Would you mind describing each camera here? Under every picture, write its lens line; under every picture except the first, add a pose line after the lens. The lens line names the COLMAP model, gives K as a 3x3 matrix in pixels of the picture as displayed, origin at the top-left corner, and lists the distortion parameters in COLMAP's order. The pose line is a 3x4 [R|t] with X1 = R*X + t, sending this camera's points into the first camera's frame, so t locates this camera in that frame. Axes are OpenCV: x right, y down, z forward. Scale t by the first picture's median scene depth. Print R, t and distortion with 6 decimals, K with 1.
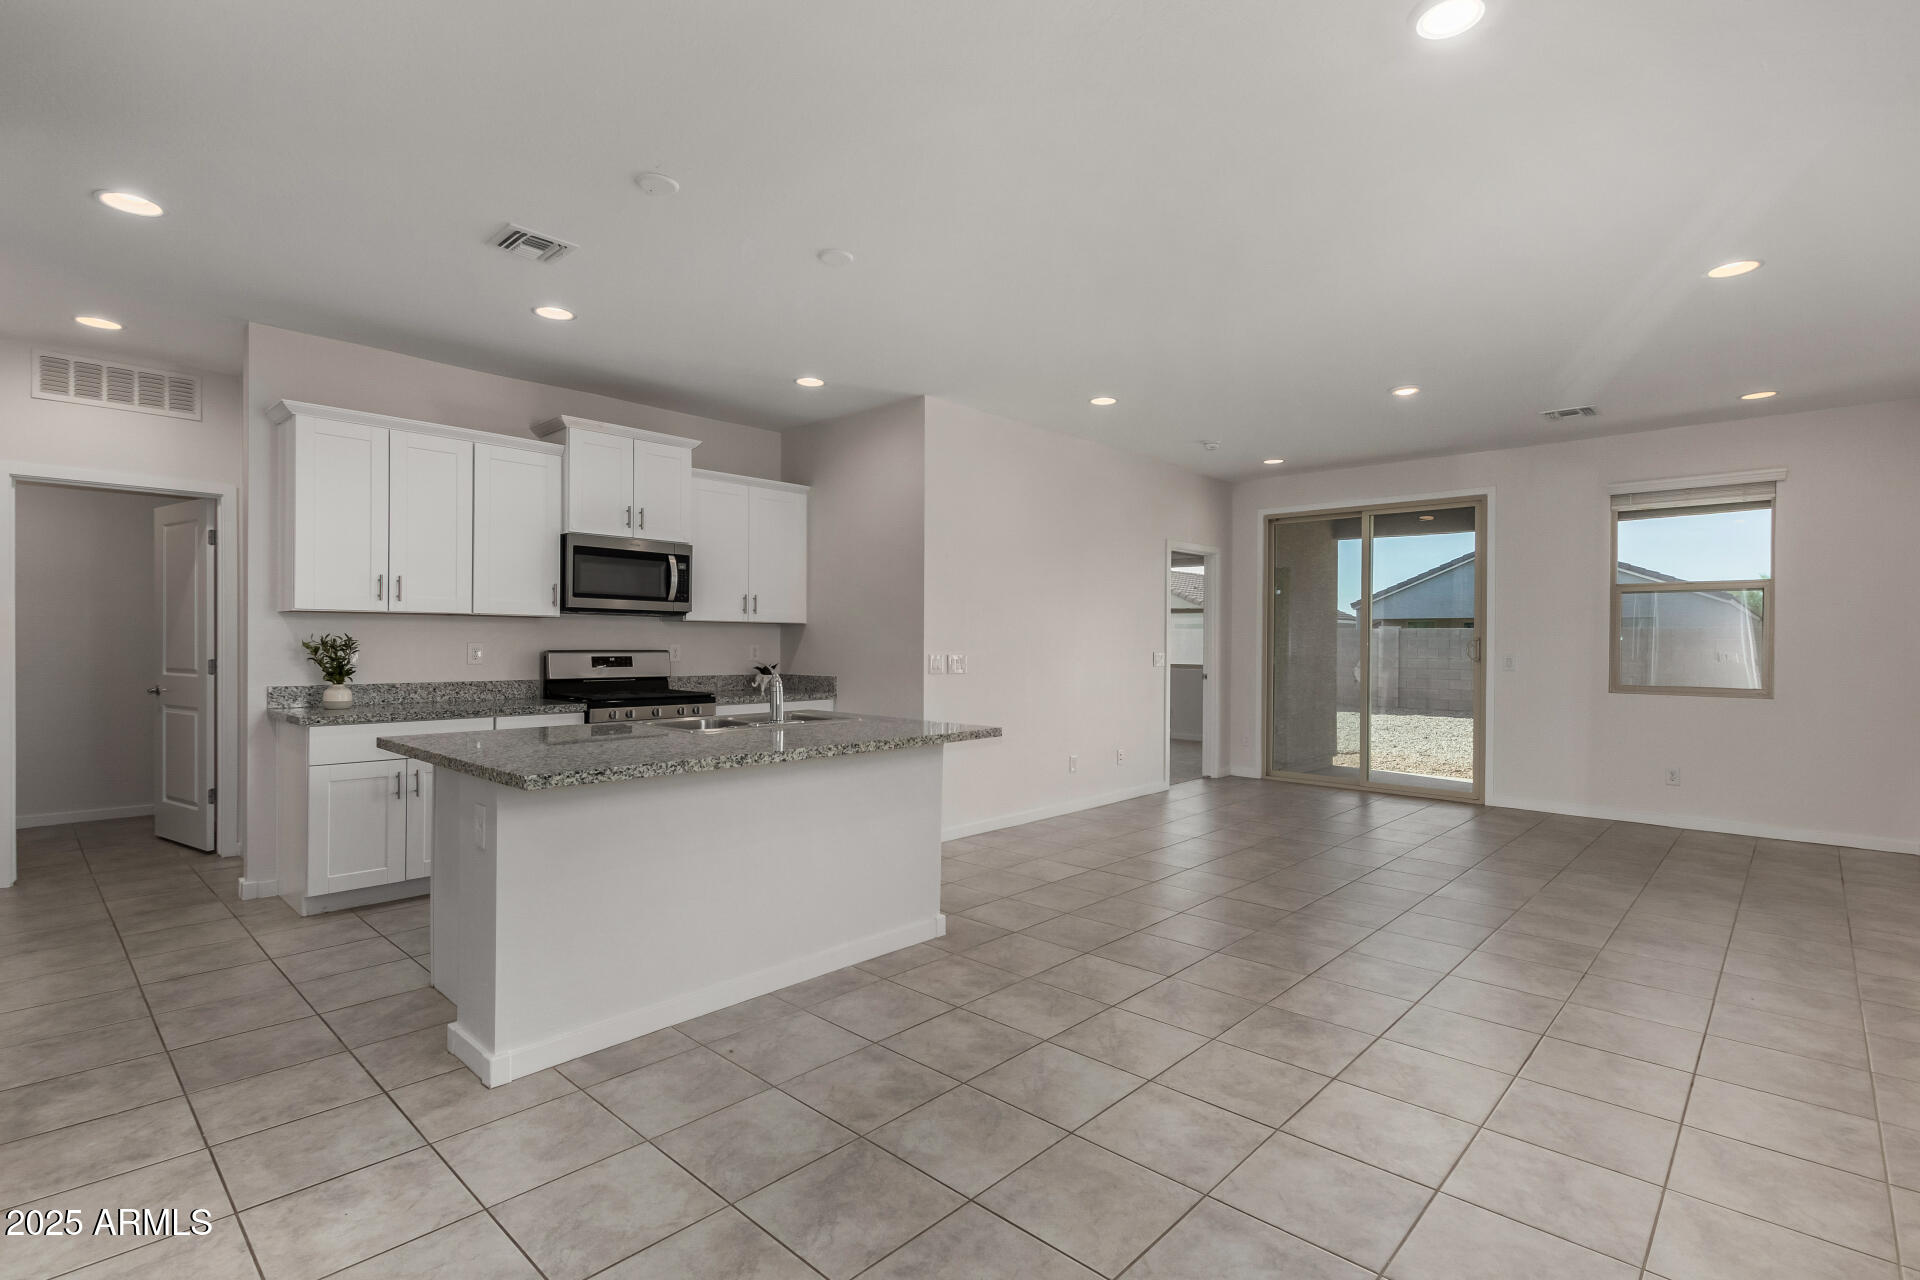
lens RADIAL K [[887.5, 0, 969.1], [0, 887.5, 647.7], [0, 0, 1]] dist [0.003213, -0.000488]
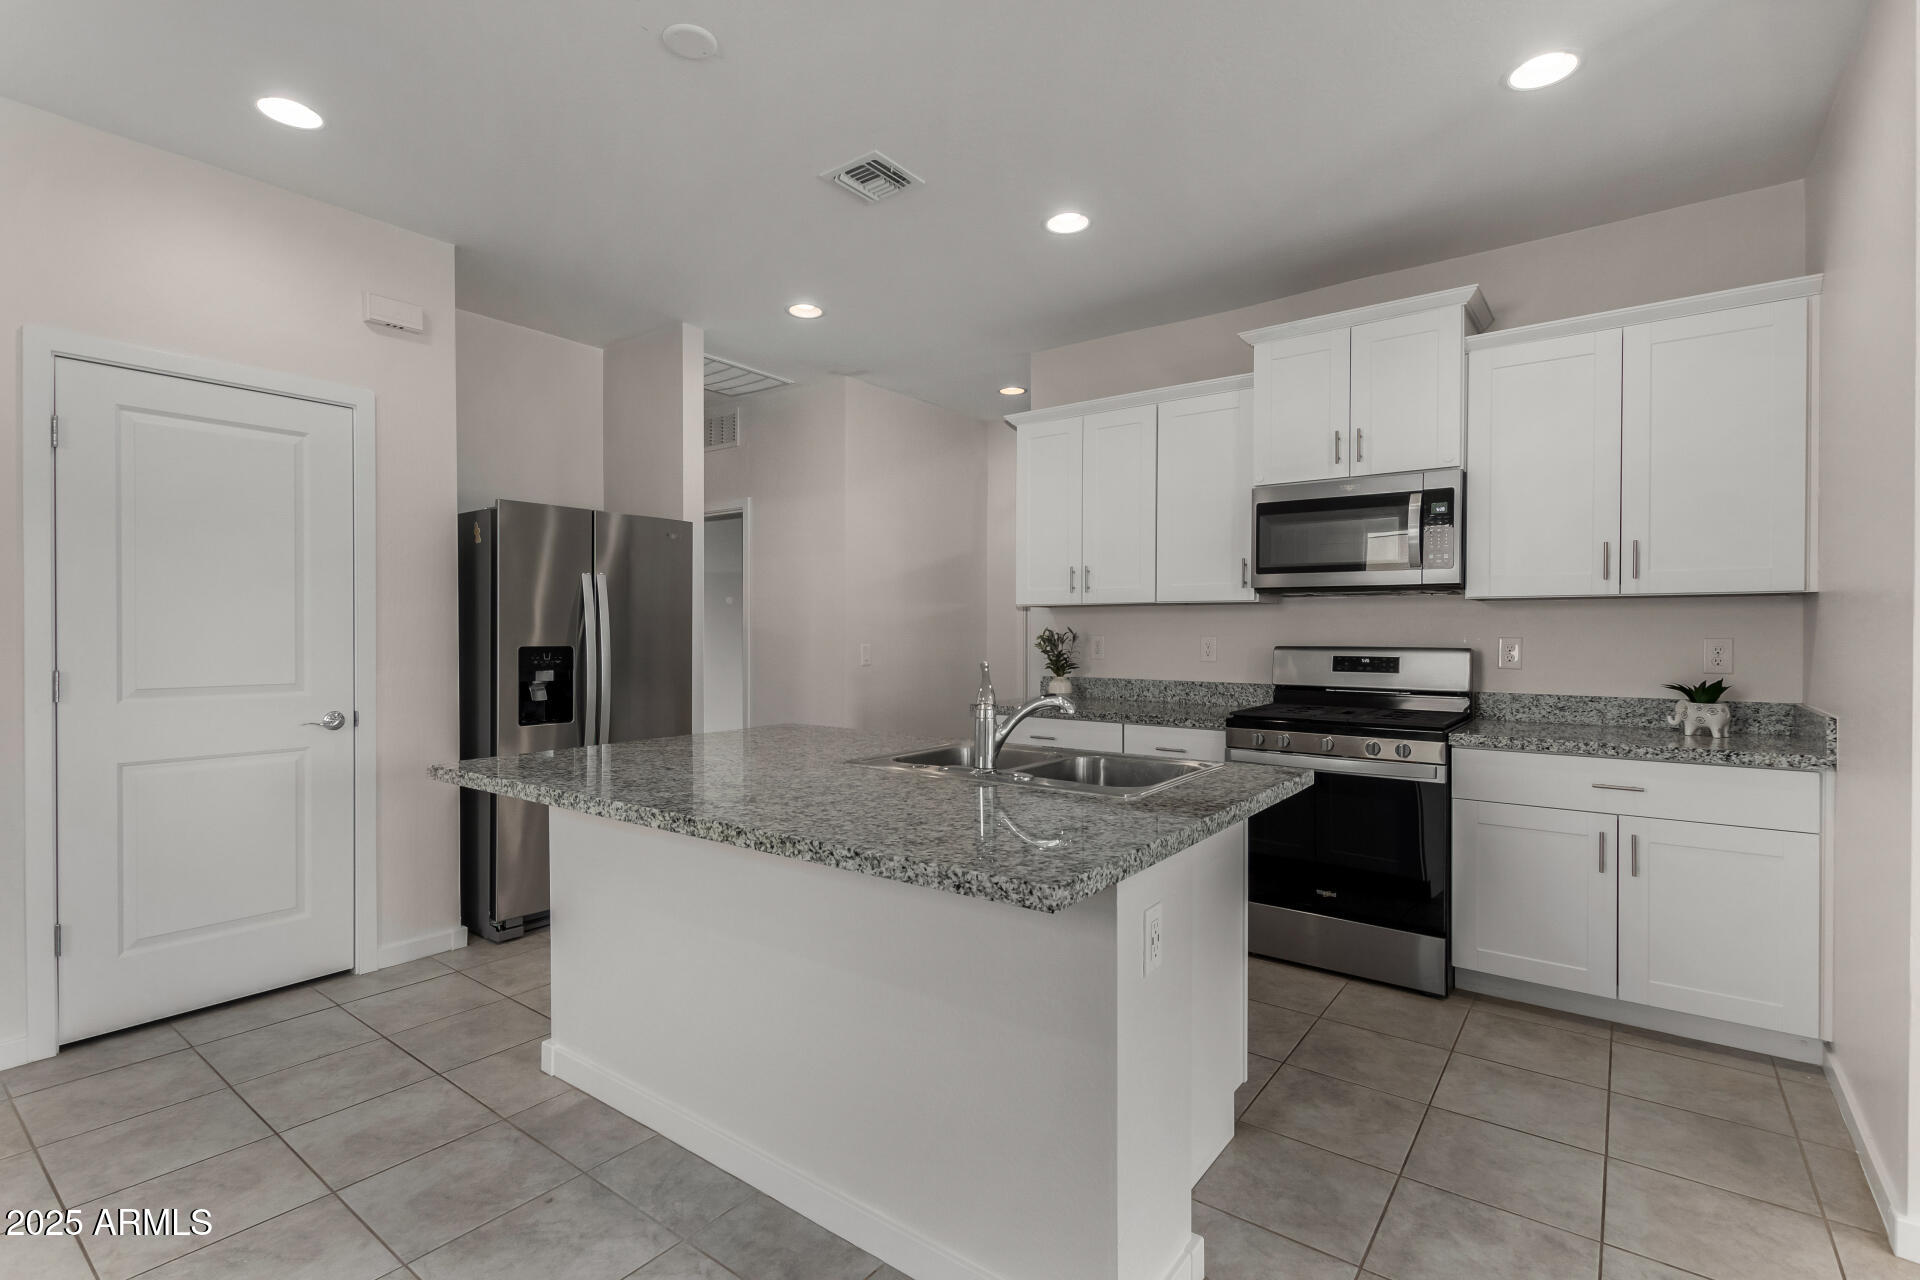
lens RADIAL K [[887.5, 0, 972.9], [0, 887.5, 639.3], [0, 0, 1]] dist [0.003213, -0.000488]
pose [[0.104076, -0.000232, -0.994569, 0.262819], [-0.006810, 0.999976, -0.000946, -0.000548], [0.994546, 0.006872, 0.104072, 0.688366]]
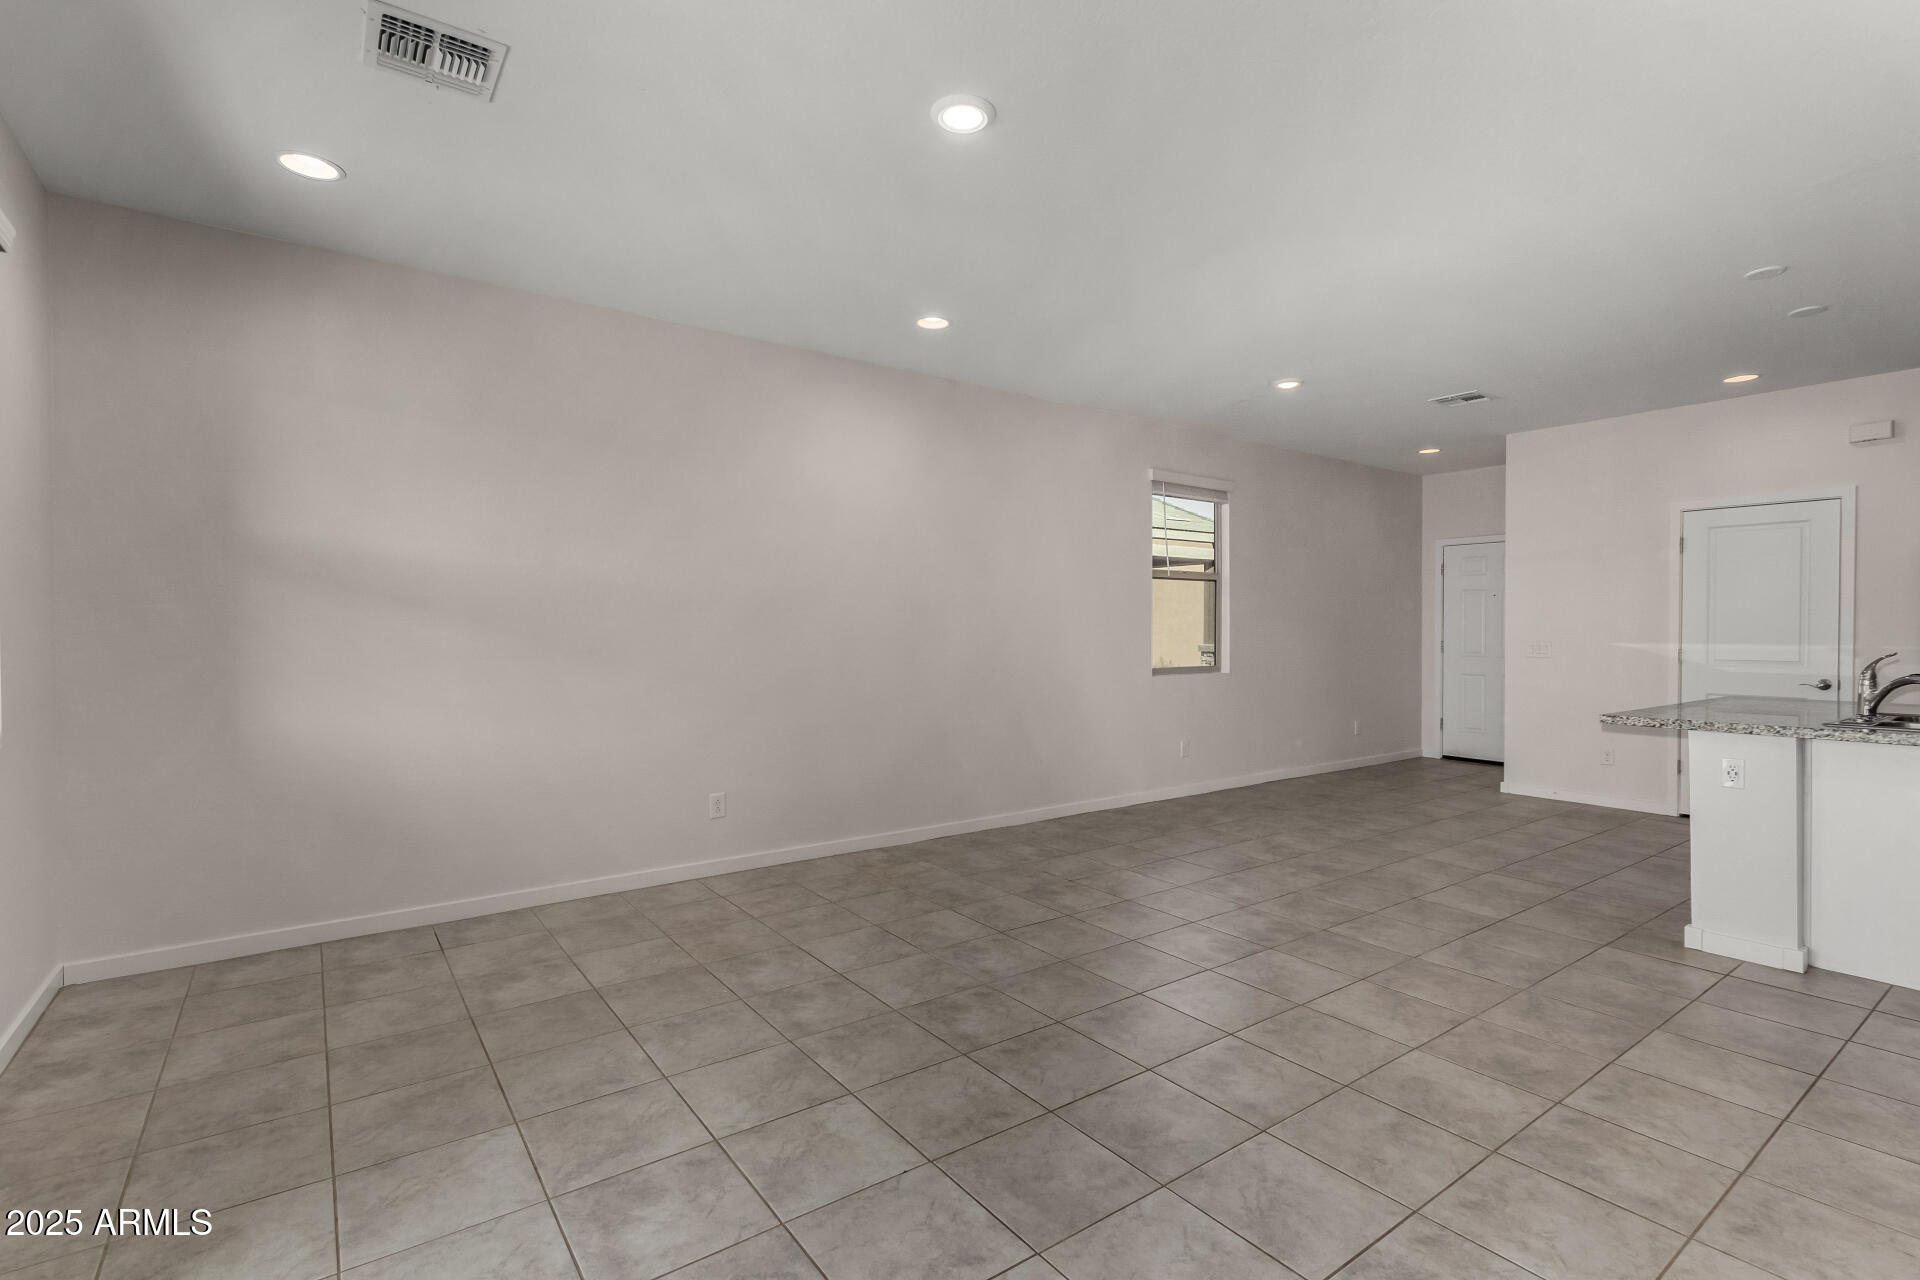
lens RADIAL K [[887.5, 0, 951.3], [0, 887.5, 637.9], [0, 0, 1]] dist [0.003213, -0.000488]
pose [[-0.981497, -0.010017, 0.191217, 0.424146], [-0.006997, 0.999840, 0.016458, -0.008022], [-0.191351, 0.014816, -0.981410, 1.579748]]
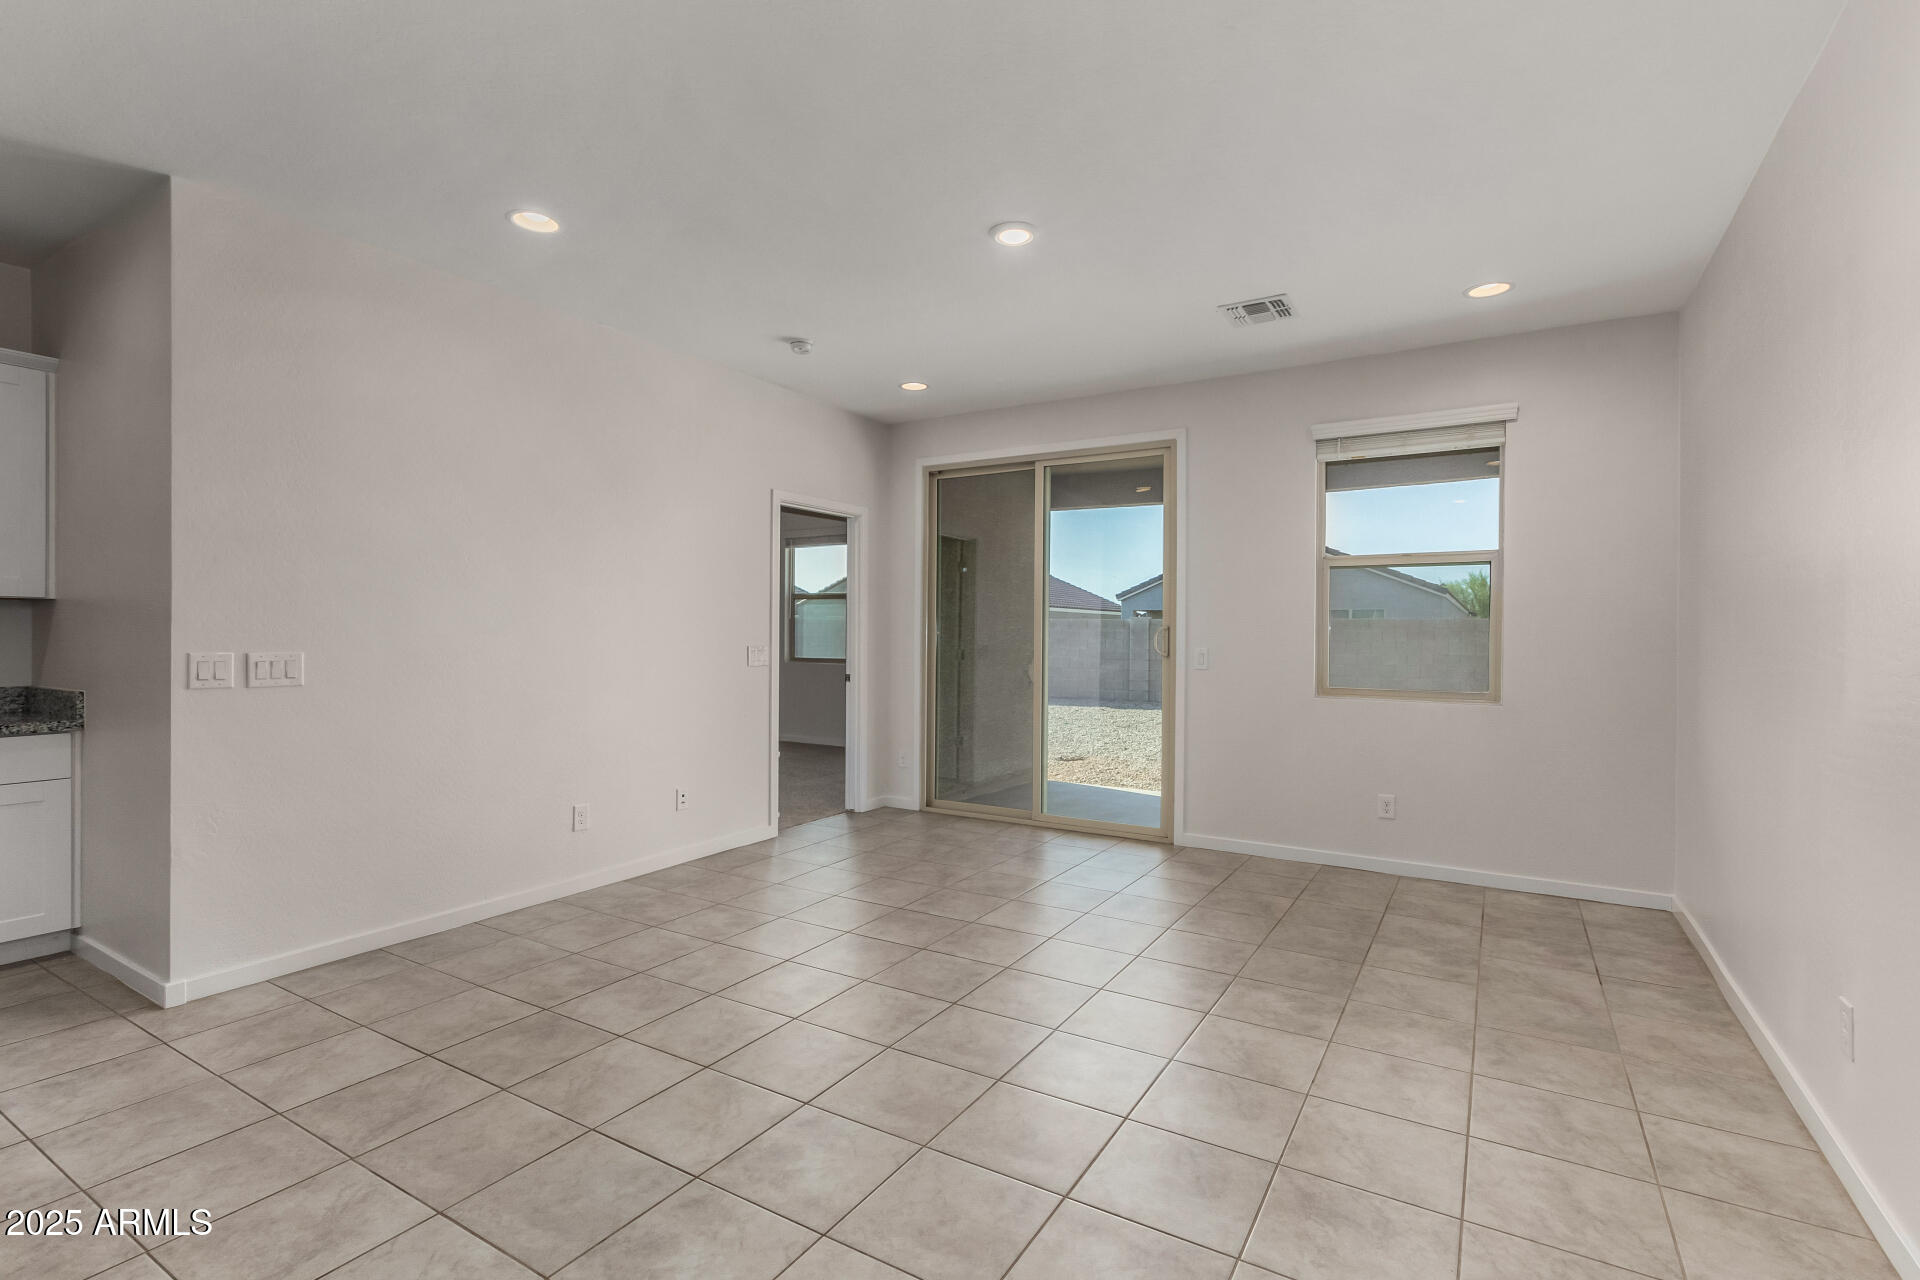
lens RADIAL K [[887.5, 0, 955.8], [0, 887.5, 636.9], [0, 0, 1]] dist [0.003213, -0.000488]
pose [[0.979633, -0.000498, 0.200794, 0.342260], [0.000999, 0.999997, -0.002391, -0.000506], [-0.200793, 0.002543, 0.979630, 0.407805]]
